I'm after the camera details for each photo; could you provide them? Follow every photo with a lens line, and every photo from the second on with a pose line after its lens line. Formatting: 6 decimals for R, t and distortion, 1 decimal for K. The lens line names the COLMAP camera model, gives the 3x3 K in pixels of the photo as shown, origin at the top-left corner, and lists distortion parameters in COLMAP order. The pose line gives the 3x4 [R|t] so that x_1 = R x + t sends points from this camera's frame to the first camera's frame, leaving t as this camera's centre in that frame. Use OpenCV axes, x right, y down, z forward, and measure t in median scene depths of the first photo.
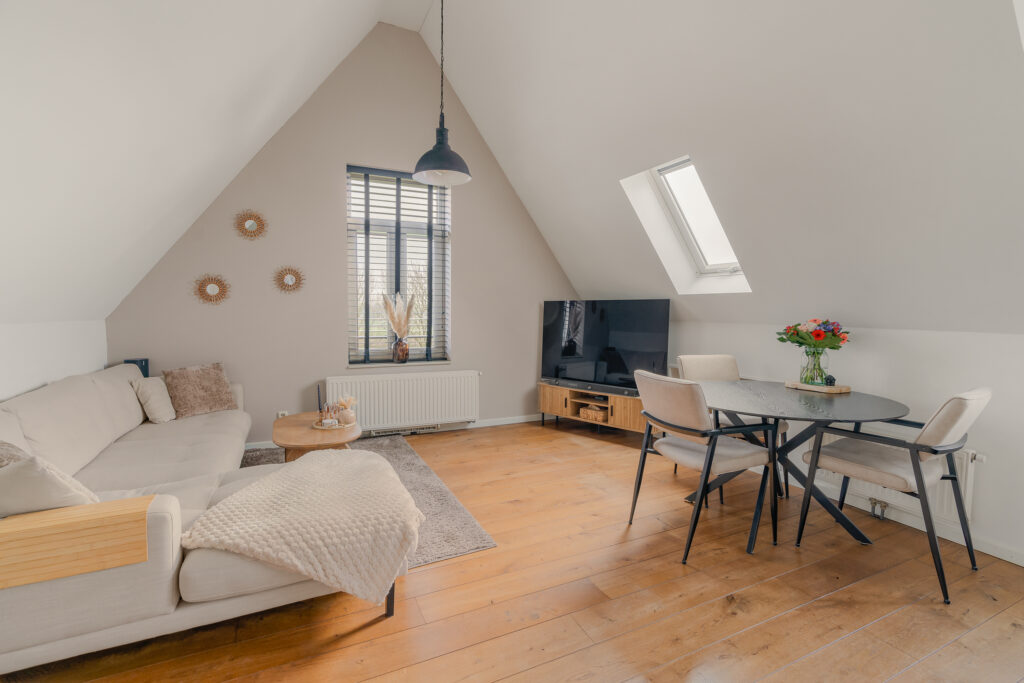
lens RADIAL K [[475.0, 0, 511.3], [0, 475.0, 338.8], [0, 0, 1]] dist [0.015339, 0.000963]
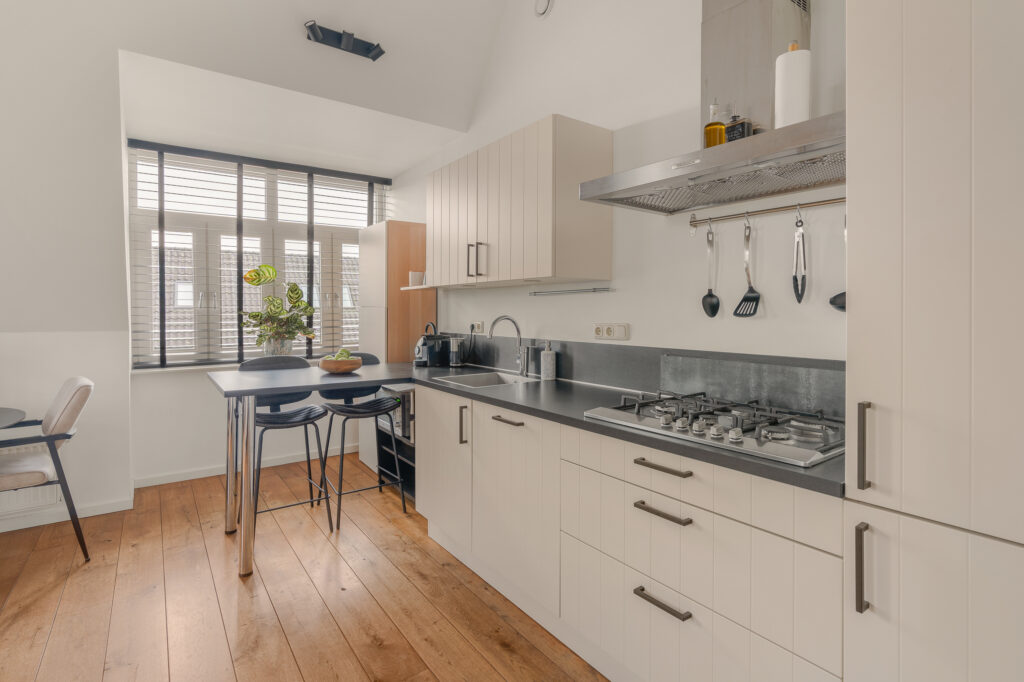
lens RADIAL K [[513.2, 0, 515.3], [0, 513.2, 312.3], [0, 0, 1]] dist [-0.001965, -0.000333]
pose [[-0.170604, -0.007242, 0.985313, -0.239263], [0.062817, 0.997859, 0.018211, -0.005938], [-0.983335, 0.065001, -0.169784, 0.074894]]
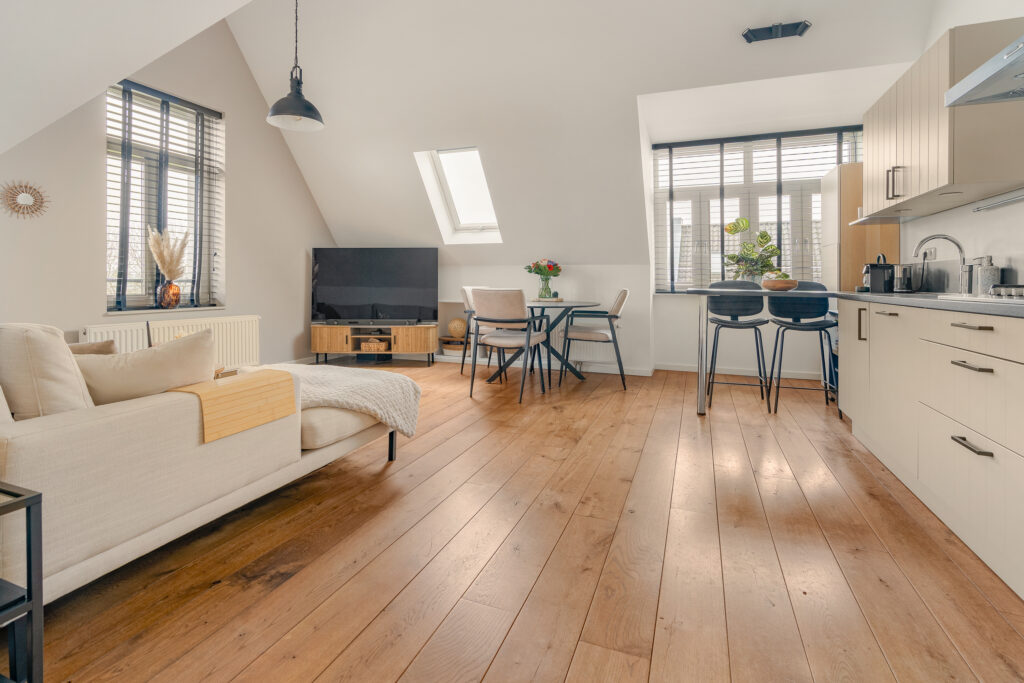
lens RADIAL K [[487.5, 0, 513.3], [0, 487.5, 296.1], [0, 0, 1]] dist [0.001587, 0.000864]
pose [[0.724051, -0.021976, 0.689397, -0.432123], [0.044173, 0.998918, -0.014551, 0.075142], [-0.688331, 0.040989, 0.724238, -0.101339]]
